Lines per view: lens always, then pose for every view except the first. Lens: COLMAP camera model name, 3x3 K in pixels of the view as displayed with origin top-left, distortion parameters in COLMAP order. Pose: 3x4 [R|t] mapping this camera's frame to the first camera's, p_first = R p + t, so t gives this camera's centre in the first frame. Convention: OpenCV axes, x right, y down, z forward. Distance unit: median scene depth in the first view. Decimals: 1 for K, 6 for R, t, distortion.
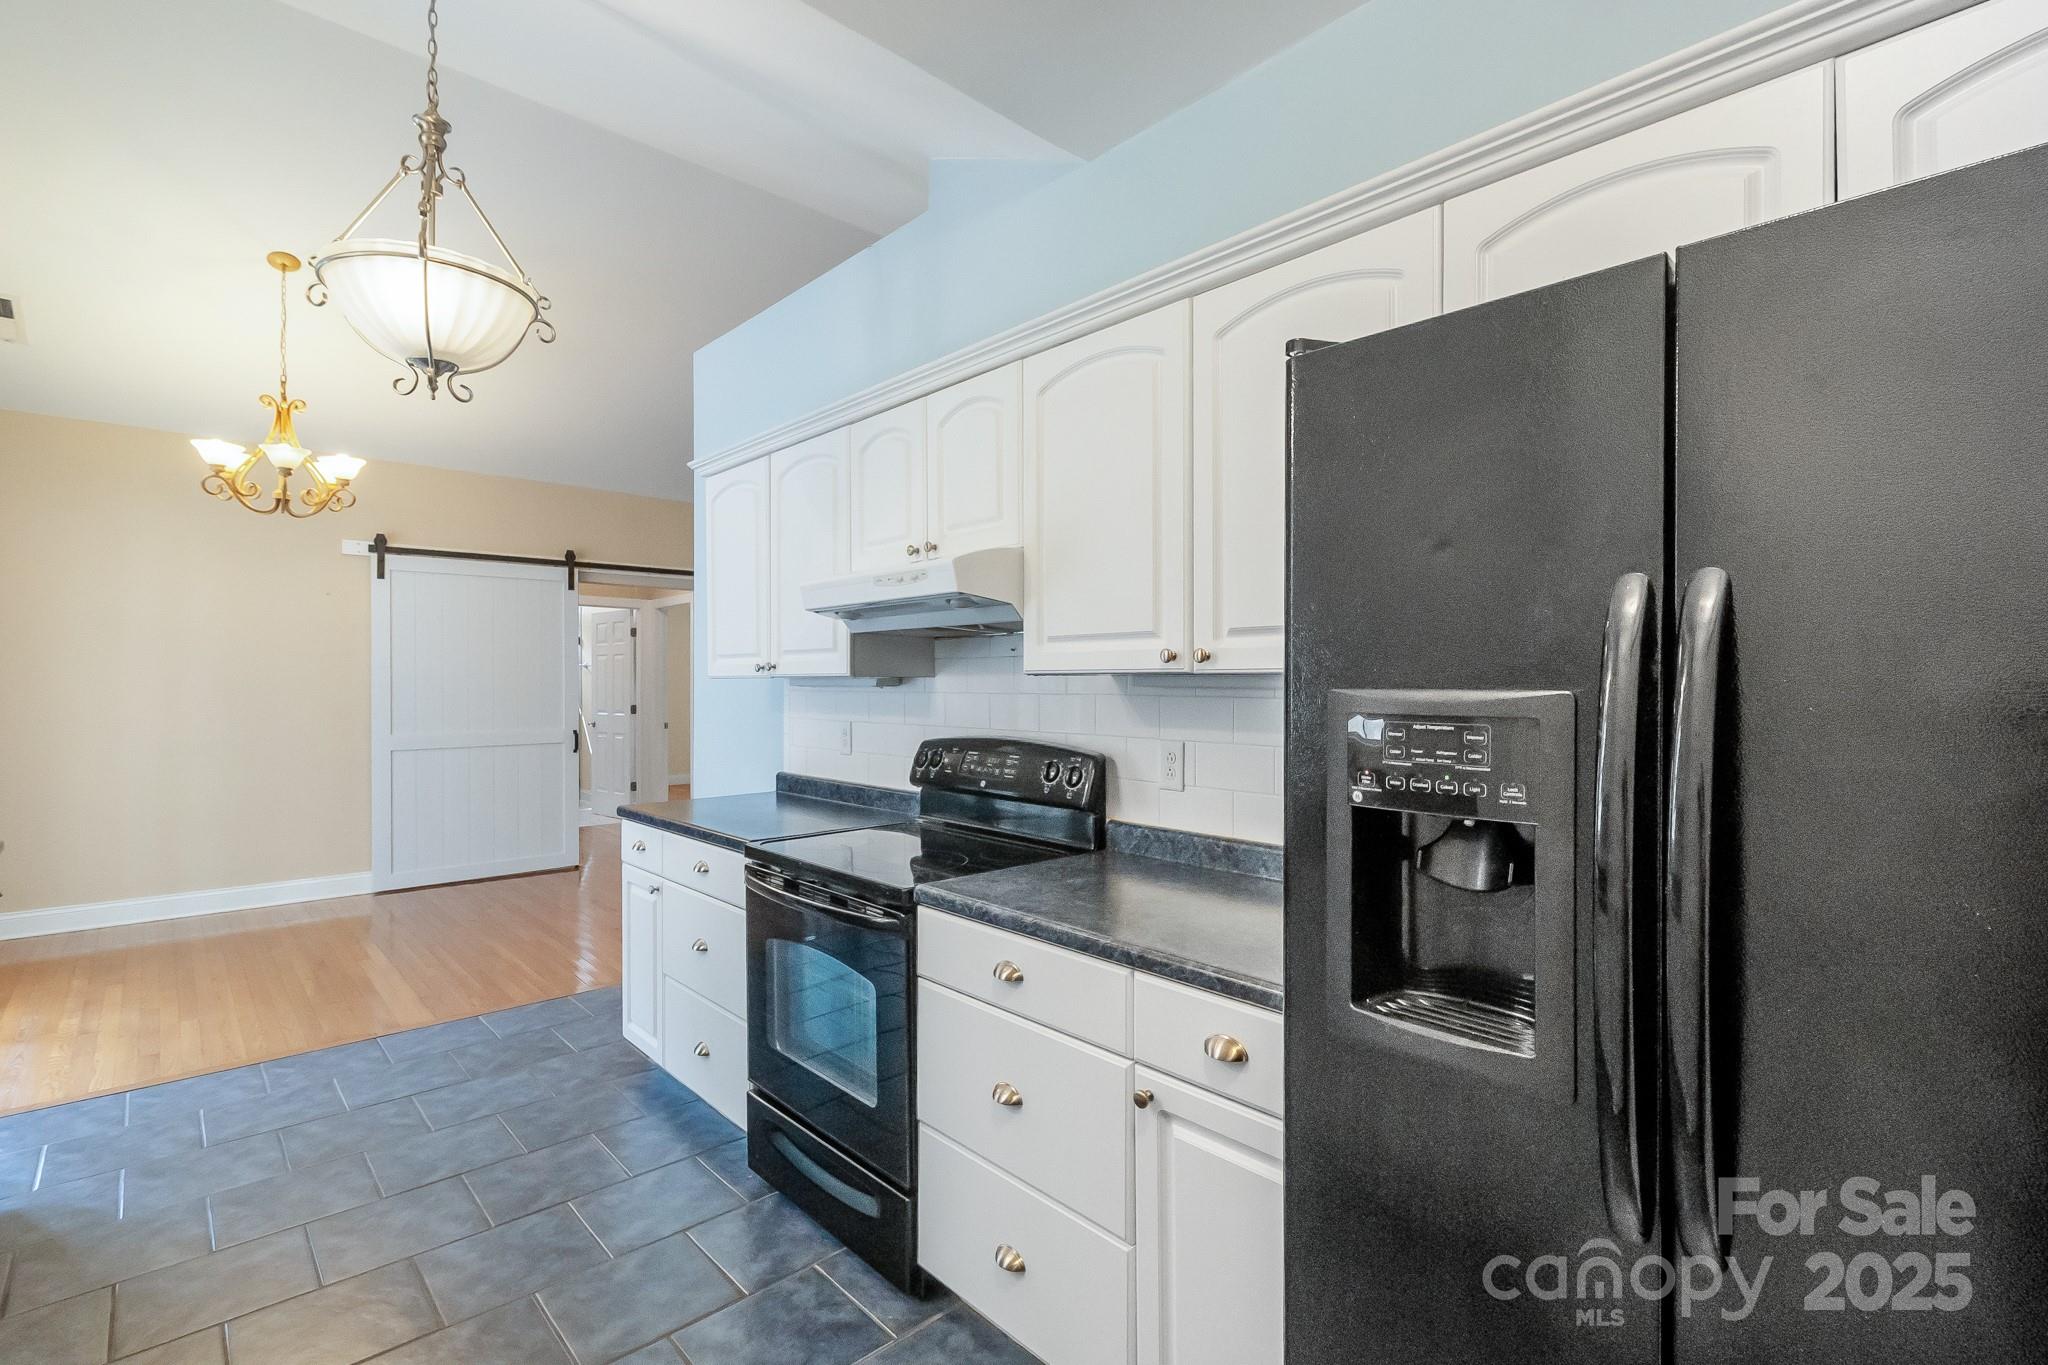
lens RADIAL K [[924.7, 0, 1035.6], [0, 924.7, 678.1], [0, 0, 1]] dist [0.007226, -0.002703]
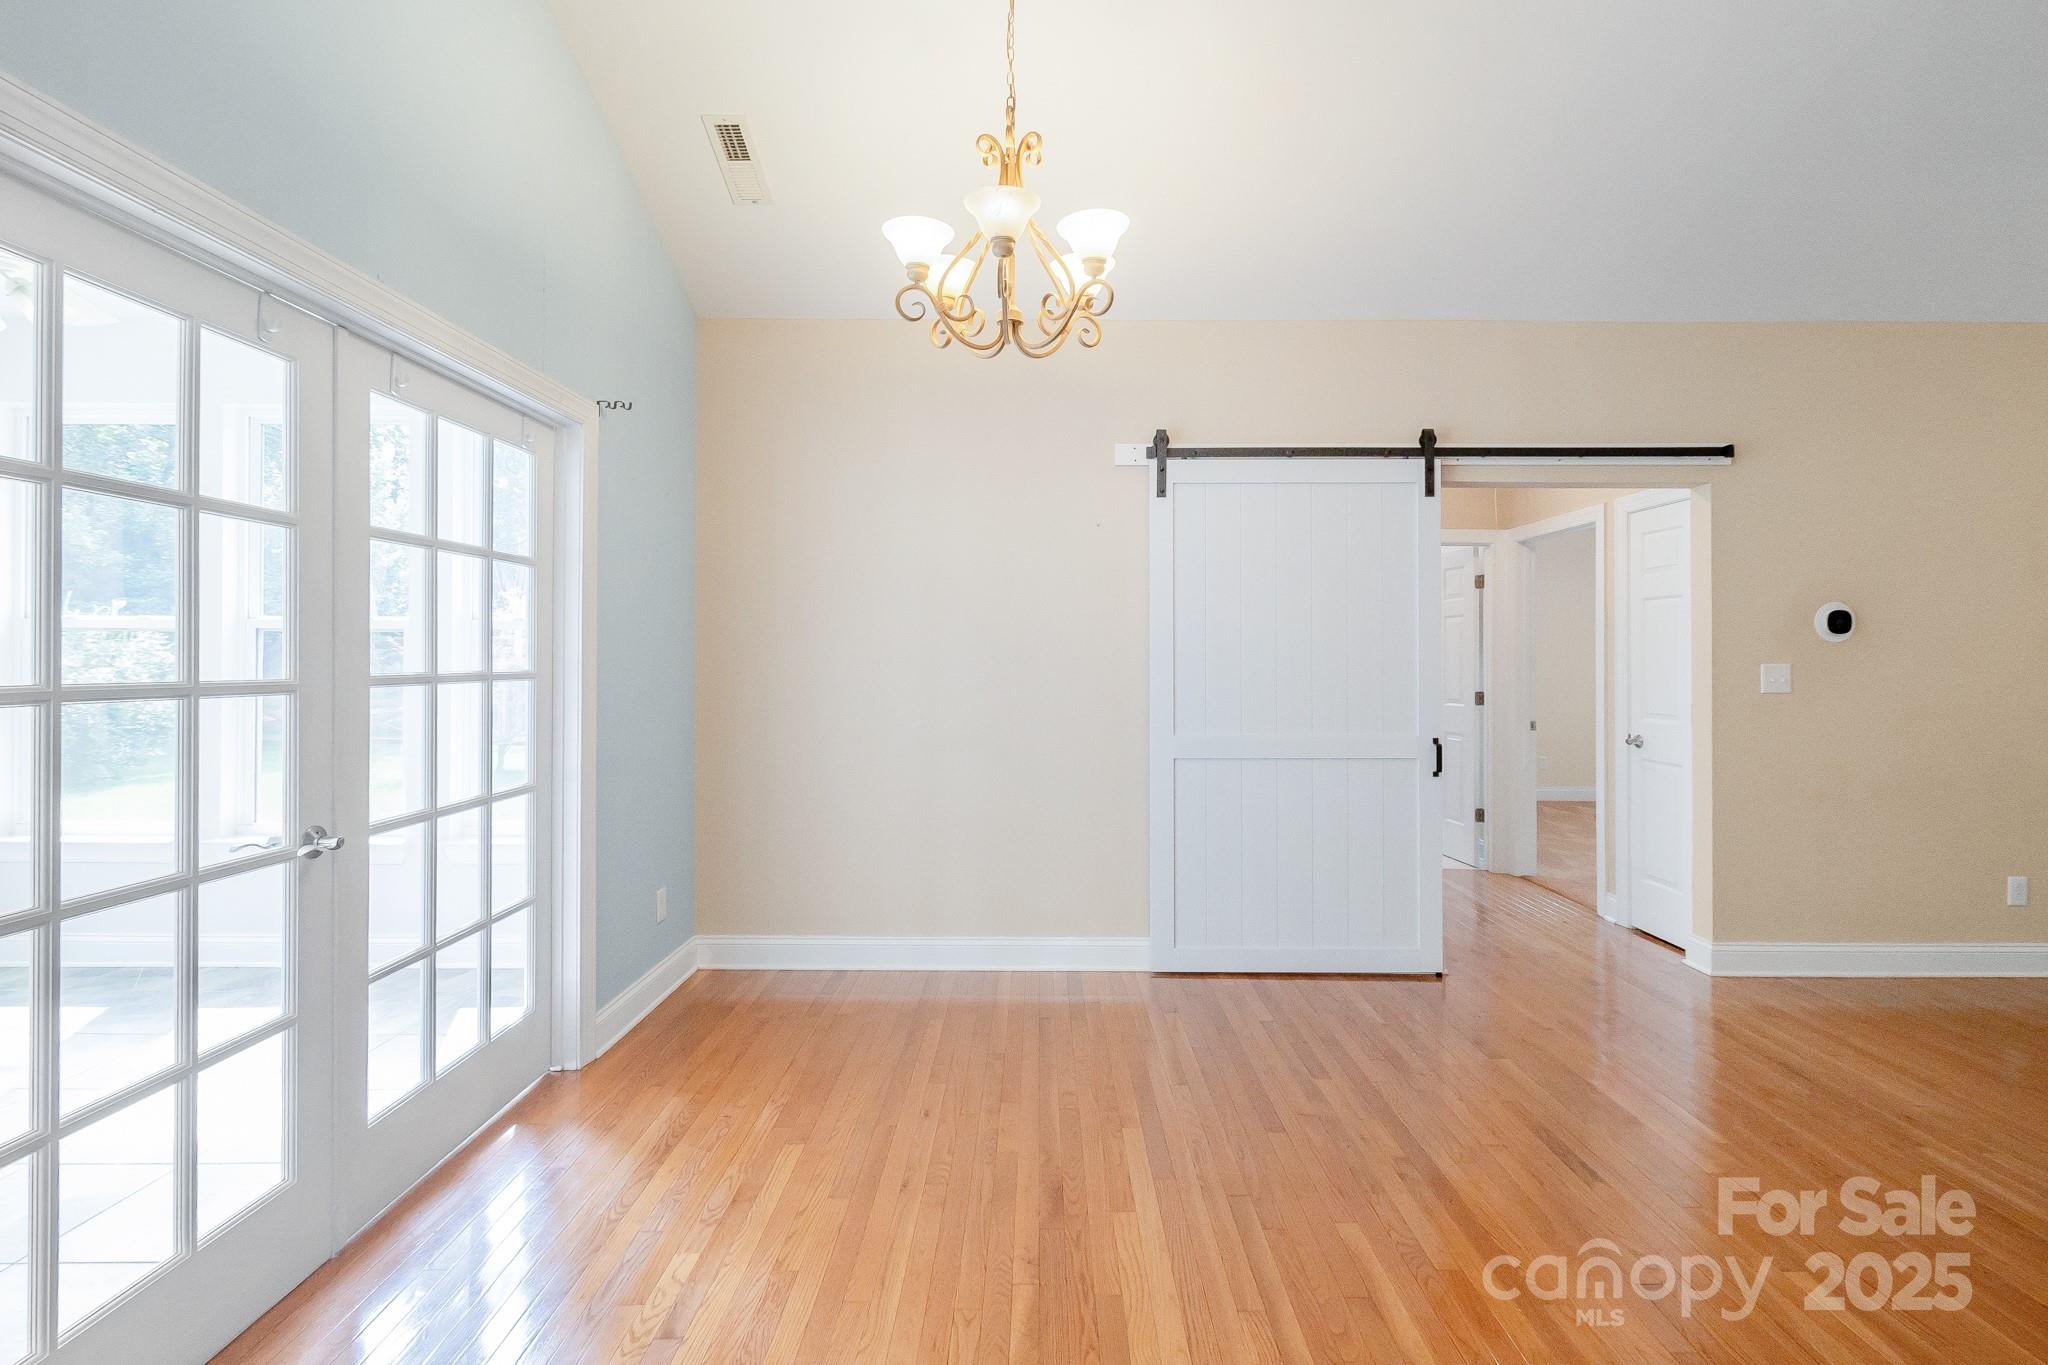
lens RADIAL K [[924.7, 0, 1038.2], [0, 924.7, 668.1], [0, 0, 1]] dist [0.007226, -0.002703]
pose [[0.724921, 0.008134, -0.688784, -0.318568], [0.000216, 0.999928, 0.012035, 0.006526], [0.688832, -0.008873, 0.724866, 0.466586]]
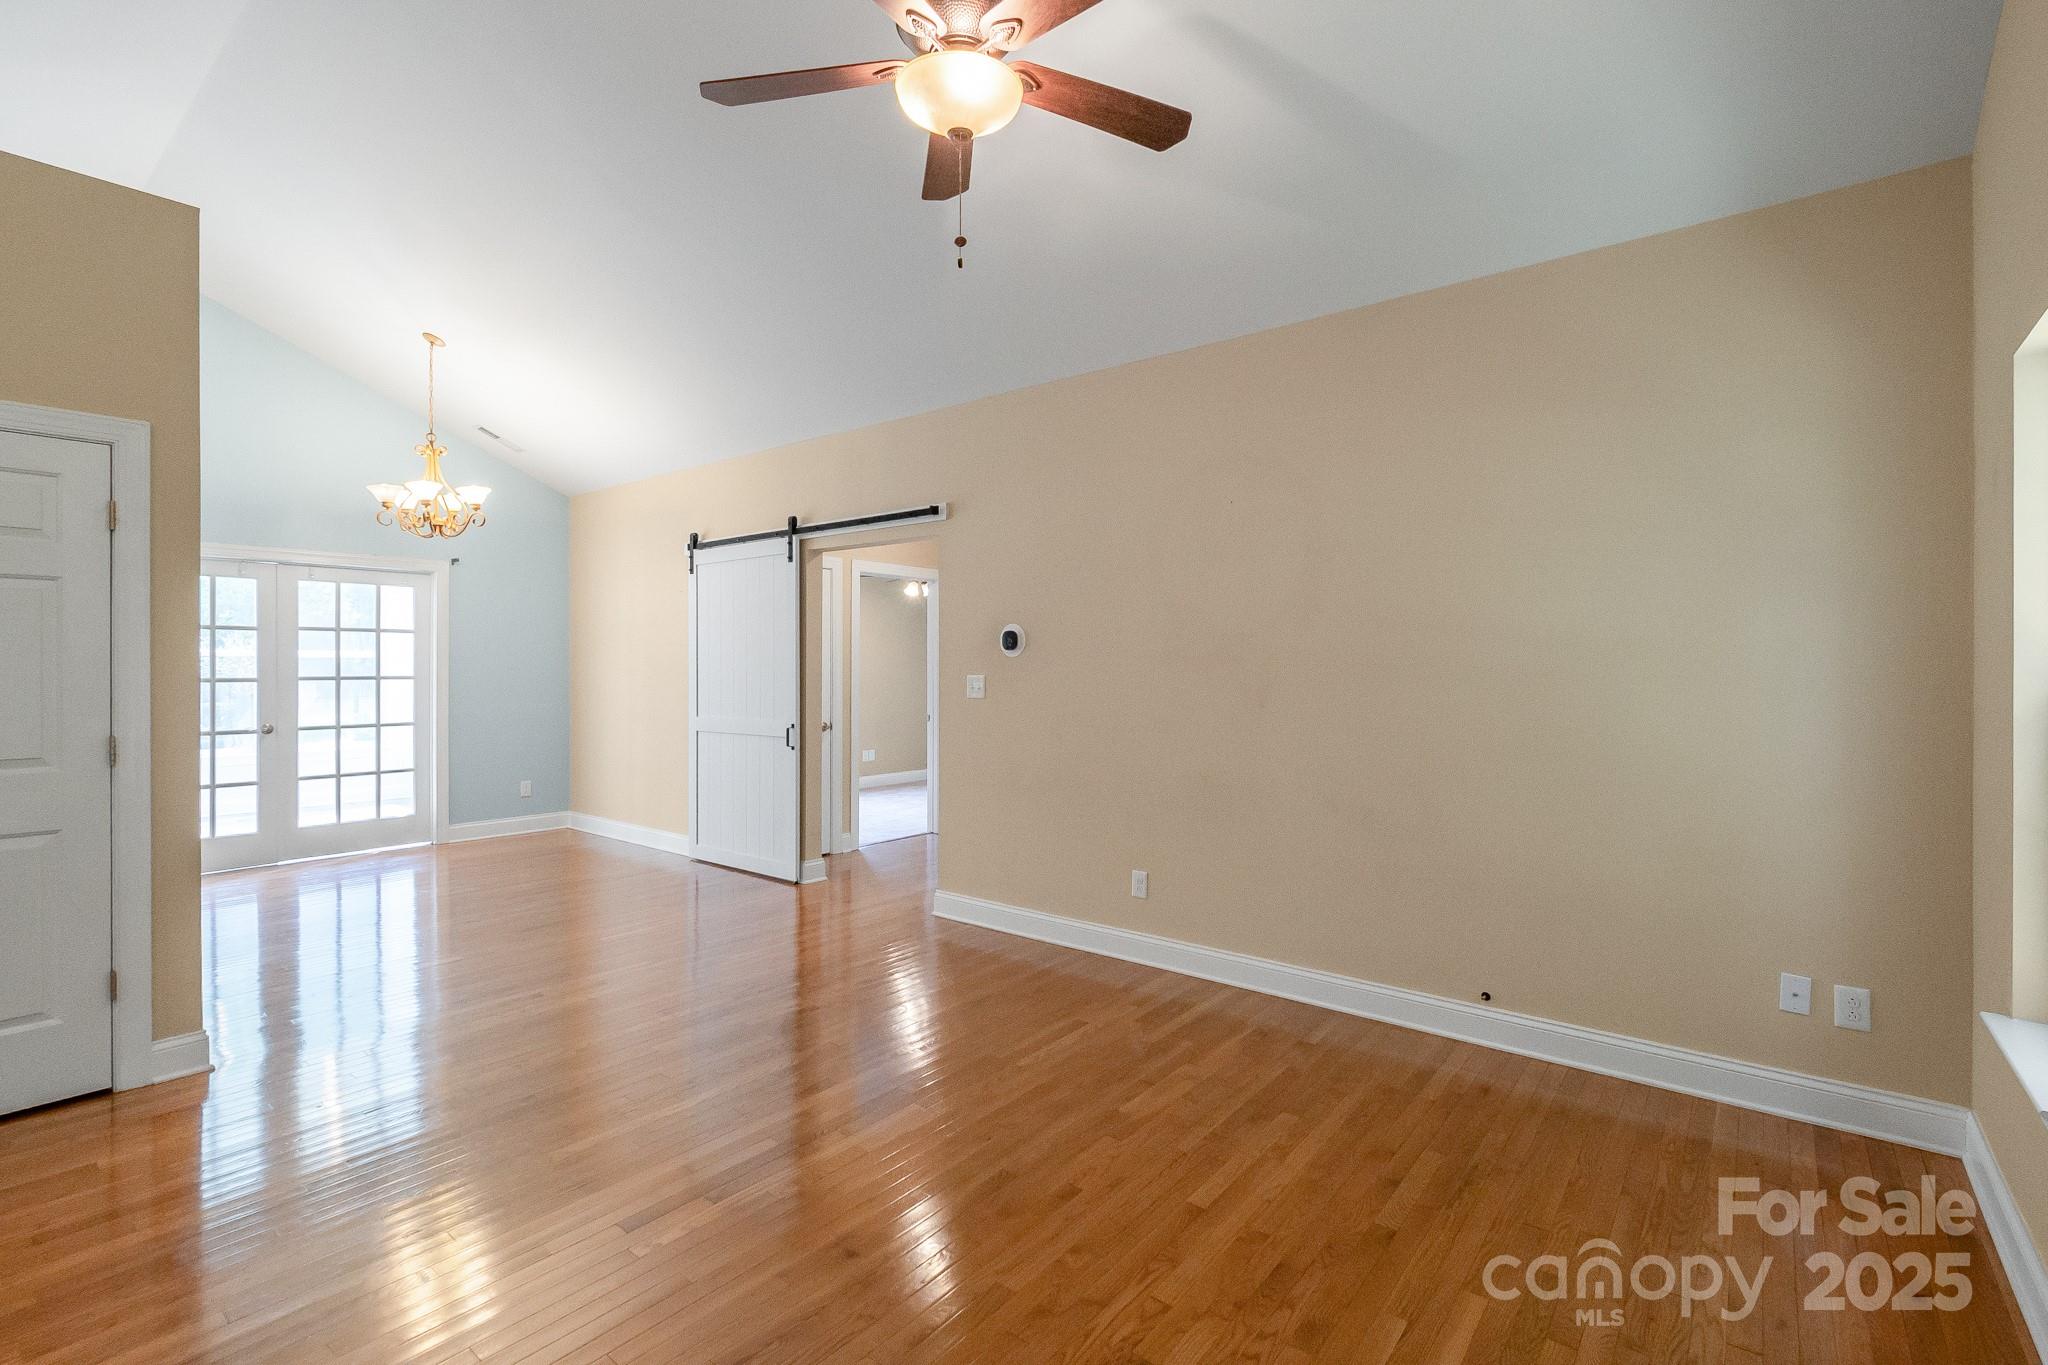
lens RADIAL K [[924.7, 0, 1041.9], [0, 924.7, 670.5], [0, 0, 1]] dist [0.007226, -0.002703]
pose [[0.142597, 0.006351, -0.989760, 0.451454], [0.004078, 0.999967, 0.007004, 0.002294], [0.989772, -0.005034, 0.142567, 1.271800]]
